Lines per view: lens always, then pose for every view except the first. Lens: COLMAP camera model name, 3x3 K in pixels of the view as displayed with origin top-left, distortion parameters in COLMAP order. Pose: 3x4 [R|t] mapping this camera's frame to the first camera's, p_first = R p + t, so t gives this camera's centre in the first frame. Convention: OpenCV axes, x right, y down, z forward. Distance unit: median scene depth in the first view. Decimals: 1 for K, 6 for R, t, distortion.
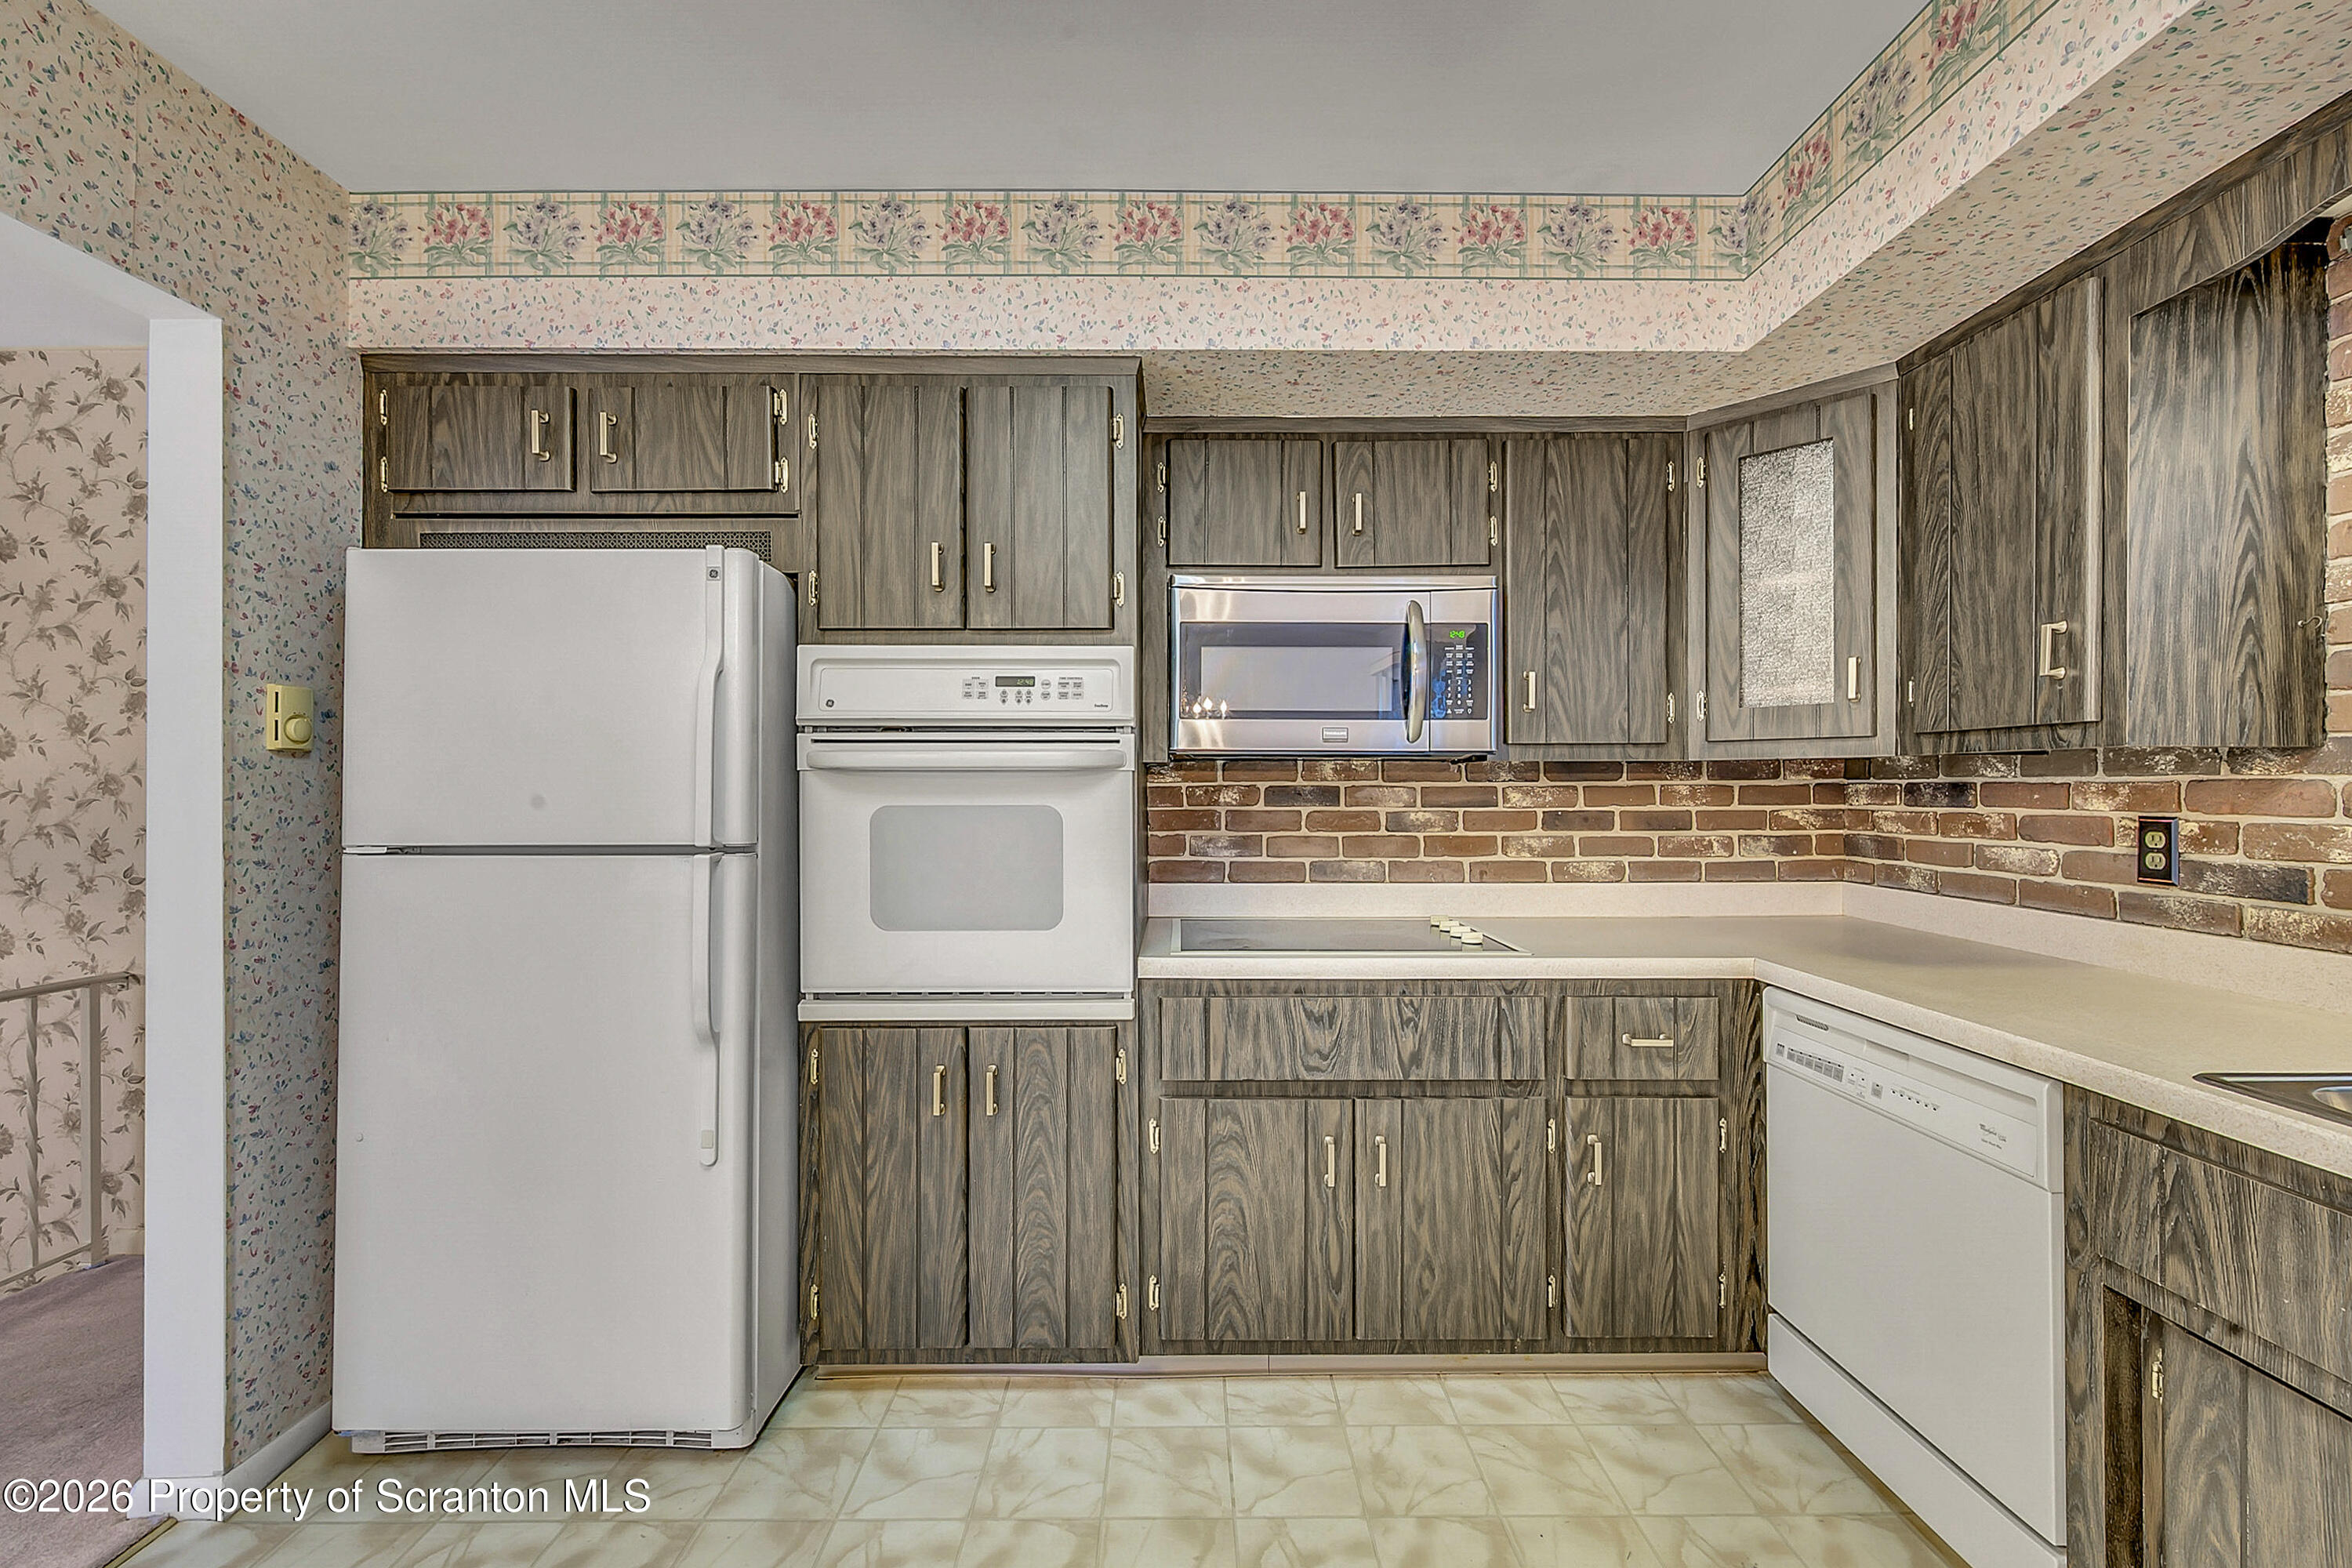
lens RADIAL K [[980.0, 0, 1174.0], [0, 980.0, 783.1], [0, 0, 1]] dist [-0.001710, -0.000057]
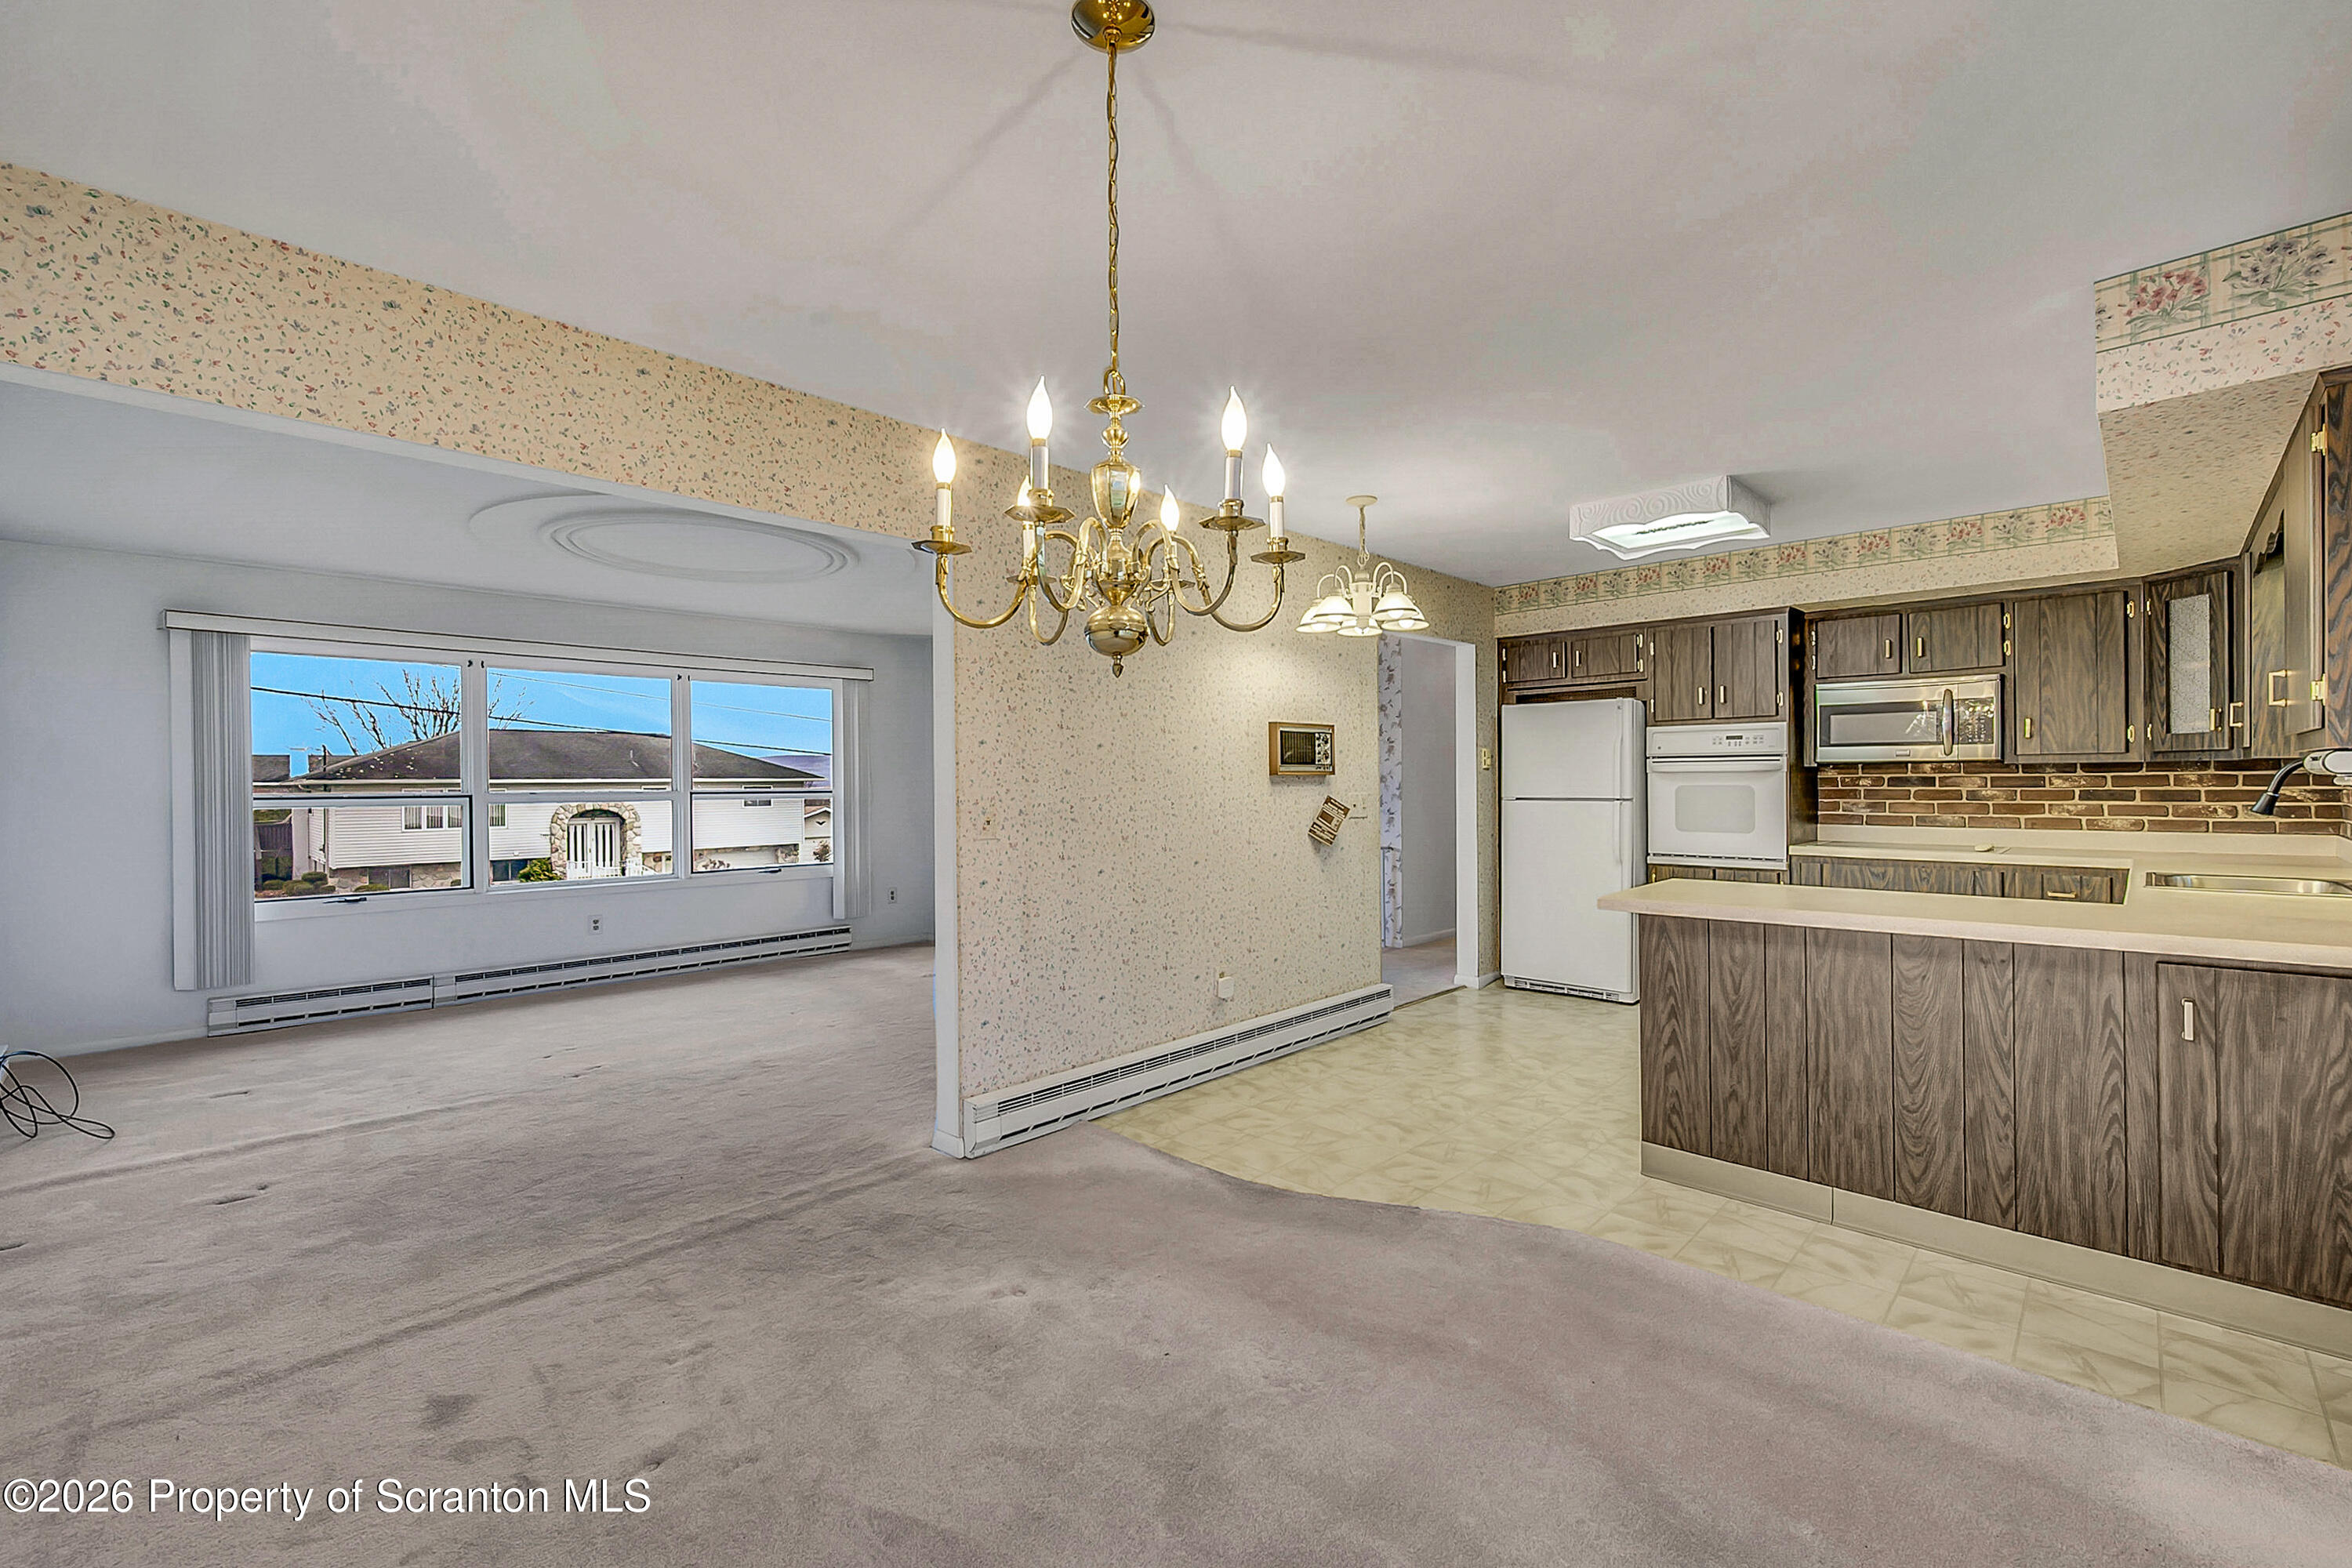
lens RADIAL K [[980.0, 0, 1187.8], [0, 980.0, 787.0], [0, 0, 1]] dist [-0.001710, -0.000057]
pose [[0.720349, -0.000849, -0.693611, 0.510640], [0.007547, 0.999950, 0.006615, -0.000906], [0.693571, -0.010000, 0.720319, -1.609645]]
